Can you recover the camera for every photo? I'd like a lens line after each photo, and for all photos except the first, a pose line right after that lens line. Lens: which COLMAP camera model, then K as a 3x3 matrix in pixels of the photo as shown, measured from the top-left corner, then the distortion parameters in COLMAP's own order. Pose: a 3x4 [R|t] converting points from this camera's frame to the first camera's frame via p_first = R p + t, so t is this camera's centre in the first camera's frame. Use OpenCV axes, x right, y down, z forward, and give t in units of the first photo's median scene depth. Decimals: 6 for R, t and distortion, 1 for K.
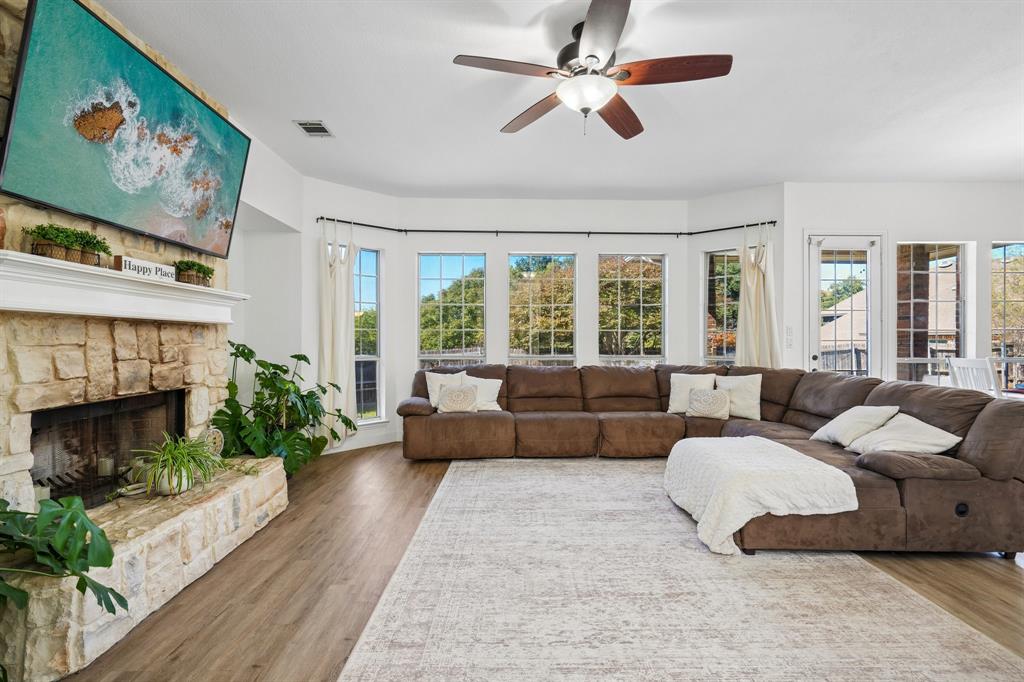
lens RADIAL K [[480.2, 0, 510.6], [0, 480.2, 341.8], [0, 0, 1]] dist [-0.001135, -0.000091]
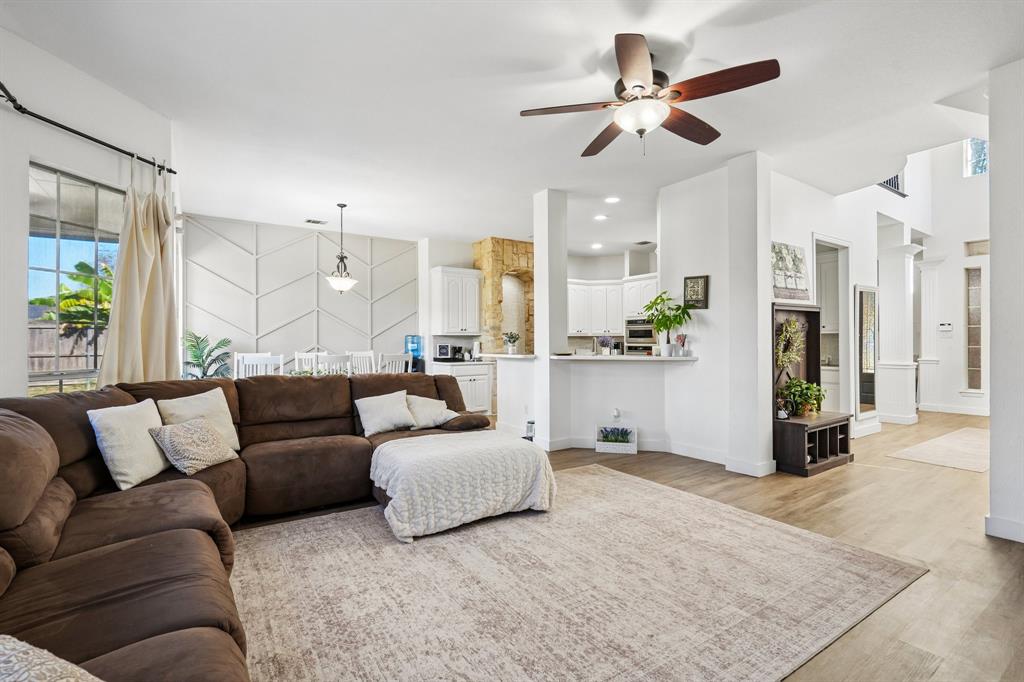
lens RADIAL K [[480.2, 0, 503.8], [0, 480.2, 340.5], [0, 0, 1]] dist [-0.001135, -0.000091]
pose [[-0.555729, 0.004095, 0.831353, -0.306055], [0.005132, 0.999986, -0.001495, -0.003141], [-0.831347, 0.003435, -0.555742, 0.988089]]
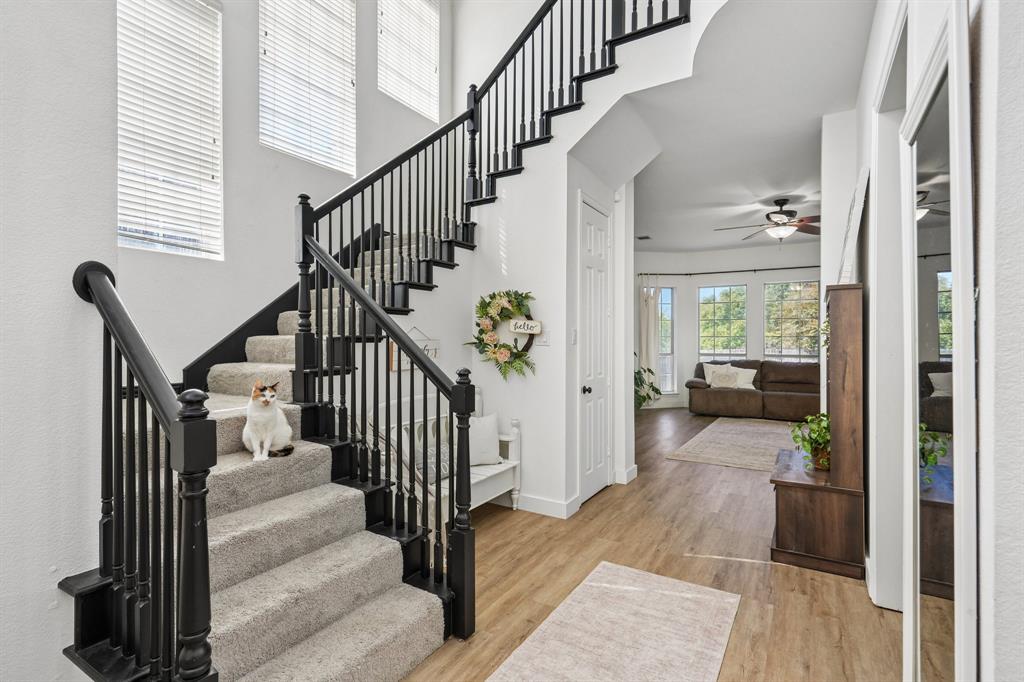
lens RADIAL K [[480.2, 0, 519.2], [0, 480.2, 341.9], [0, 0, 1]] dist [-0.001135, -0.000091]
pose [[0.853228, 0.002744, -0.521531, 0.151277], [-0.001589, 0.999995, 0.002663, -0.012894], [0.521536, -0.001444, 0.853228, -0.773254]]
